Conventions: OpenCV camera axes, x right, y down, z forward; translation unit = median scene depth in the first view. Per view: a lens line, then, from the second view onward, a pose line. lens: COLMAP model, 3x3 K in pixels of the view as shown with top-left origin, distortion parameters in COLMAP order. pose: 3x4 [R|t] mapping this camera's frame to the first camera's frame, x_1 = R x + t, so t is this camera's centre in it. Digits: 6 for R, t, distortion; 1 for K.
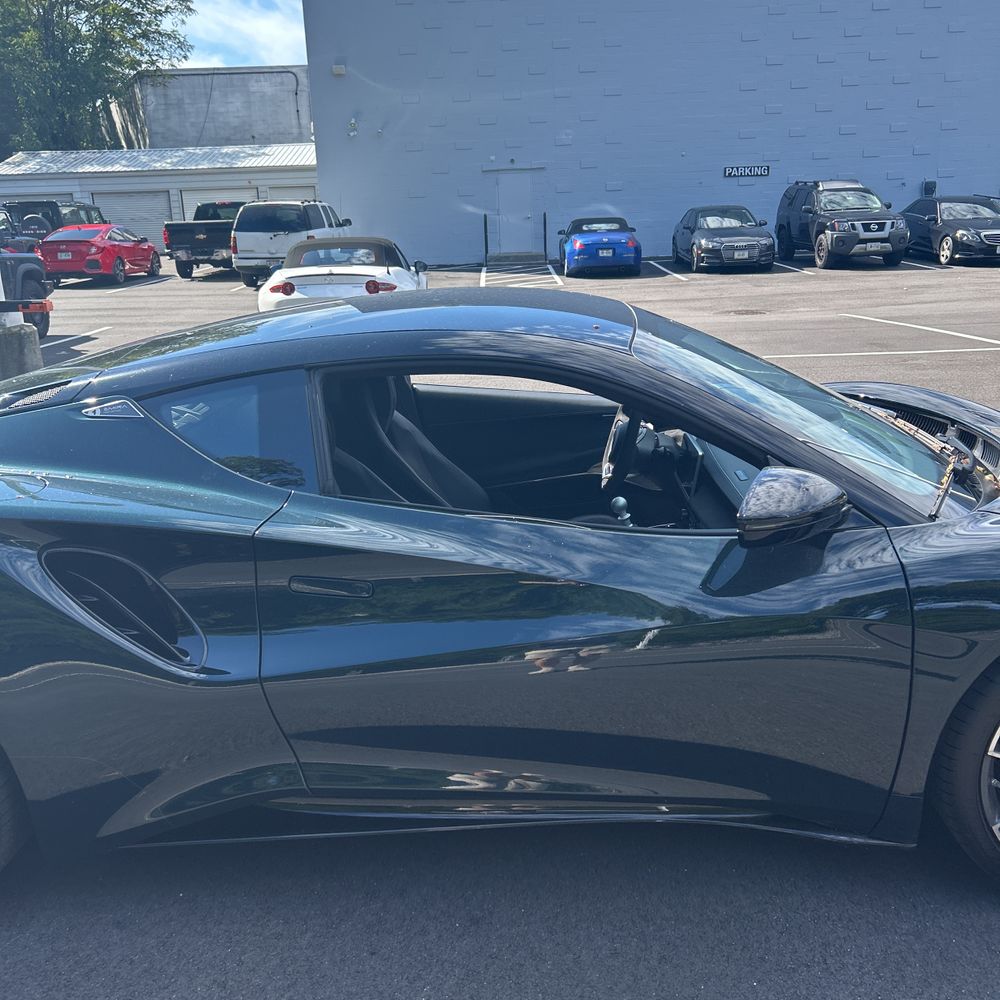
lens RADIAL K [[1010.0, 0, 509.8], [0, 1010.0, 510.6], [0, 0, 1]] dist [0.035833, -0.037329]
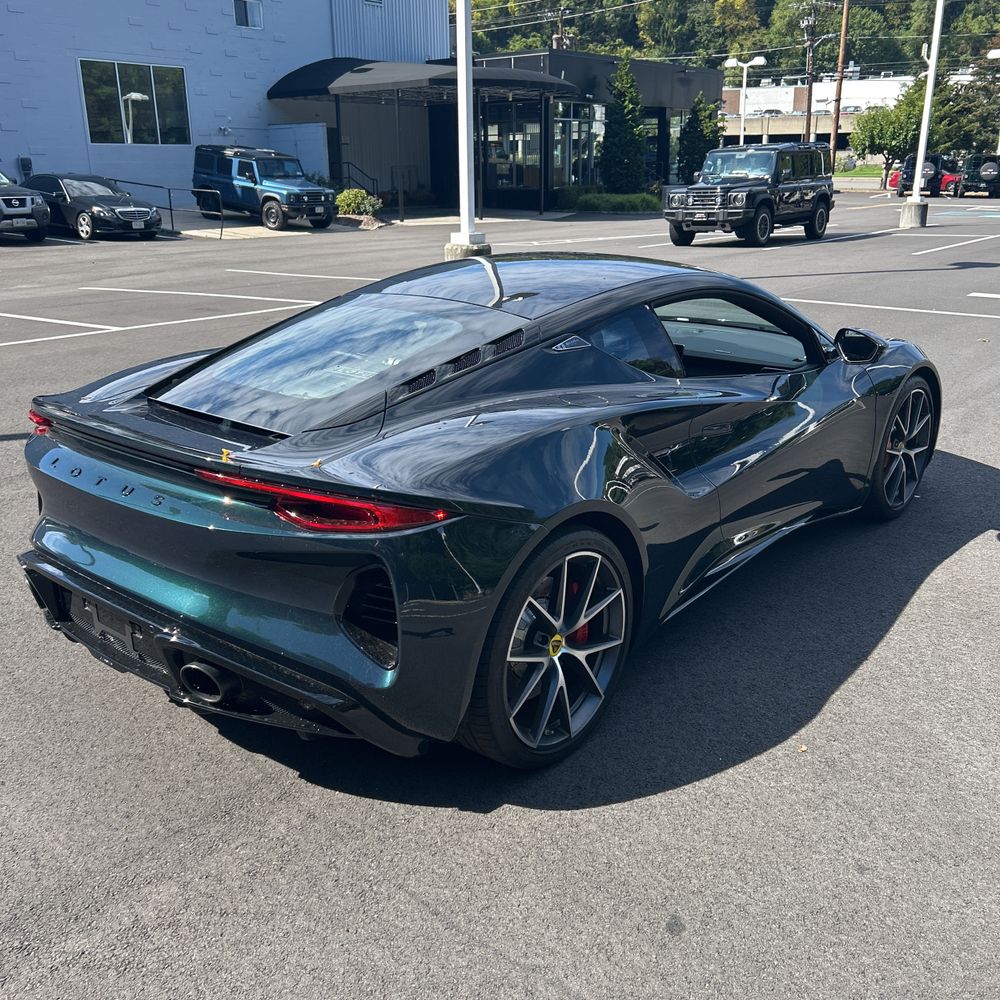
lens RADIAL K [[1007.4, 0, 498.7], [0, 1007.4, 512.4], [0, 0, 1]] dist [0.002373, -0.011735]
pose [[0.625710, -0.220024, 0.748383, -0.144119], [0.199477, 0.972629, 0.119173, -0.005513], [-0.754119, 0.074717, 0.652473, 0.015895]]
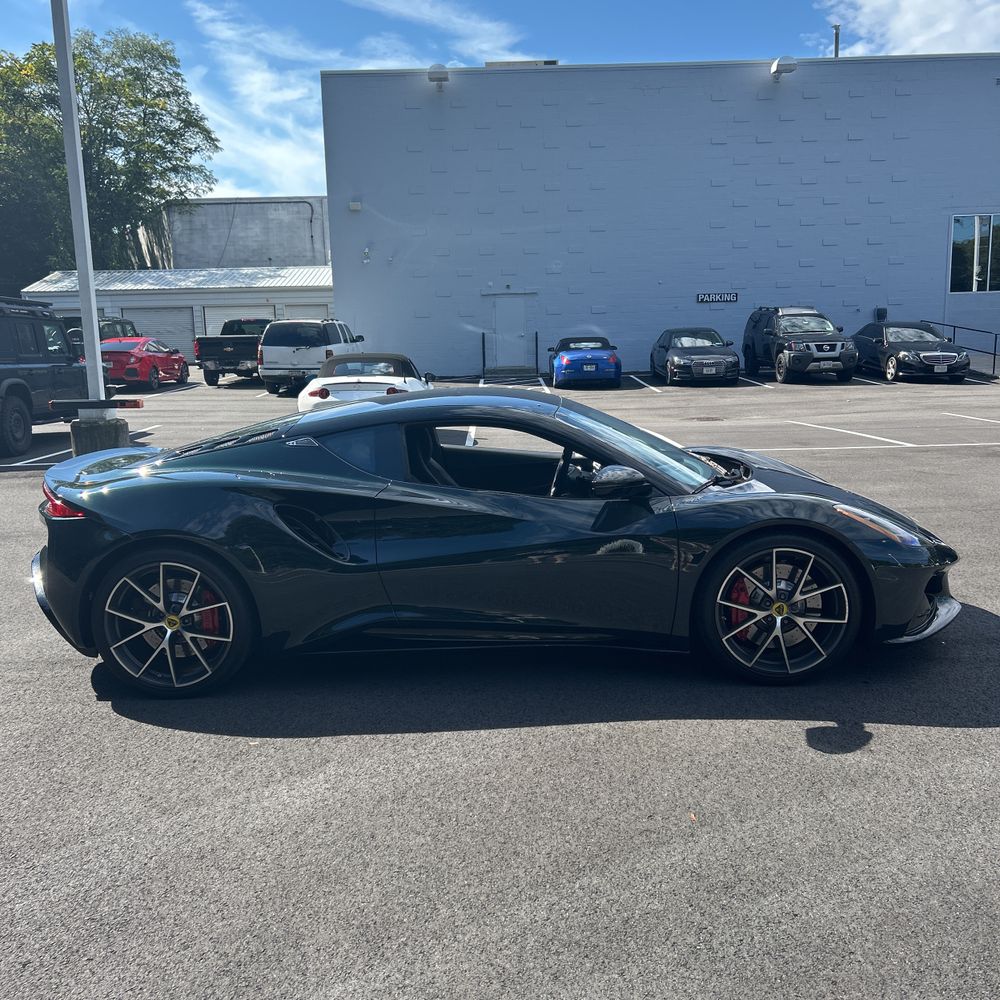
lens RADIAL K [[1002.2, 0, 508.6], [0, 1002.2, 502.7], [0, 0, 1]] dist [0.126548, -0.331455]
pose [[0.999939, 0.010418, 0.003710, 0.001784], [-0.009926, 0.993414, -0.114146, 0.023557], [-0.004875, 0.114102, 0.993457, -0.095077]]
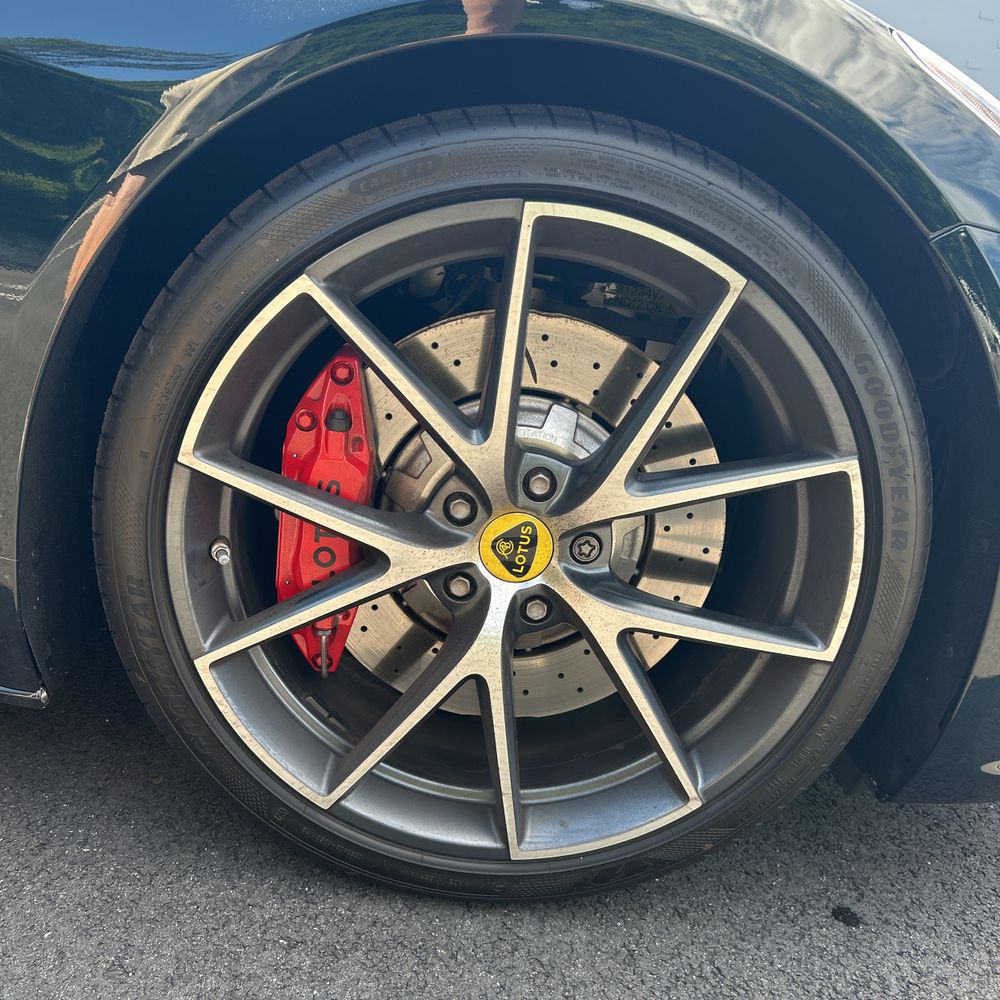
lens RADIAL K [[1019.4, 0, 482.0], [0, 1019.4, 496.4], [0, 0, 1]] dist [0.016620, -0.000216]
pose [[0.980930, 0.153967, 0.118619, 0.045379], [-0.154839, 0.987938, -0.001881, 0.019908], [-0.117477, -0.016522, 0.992938, 0.050990]]
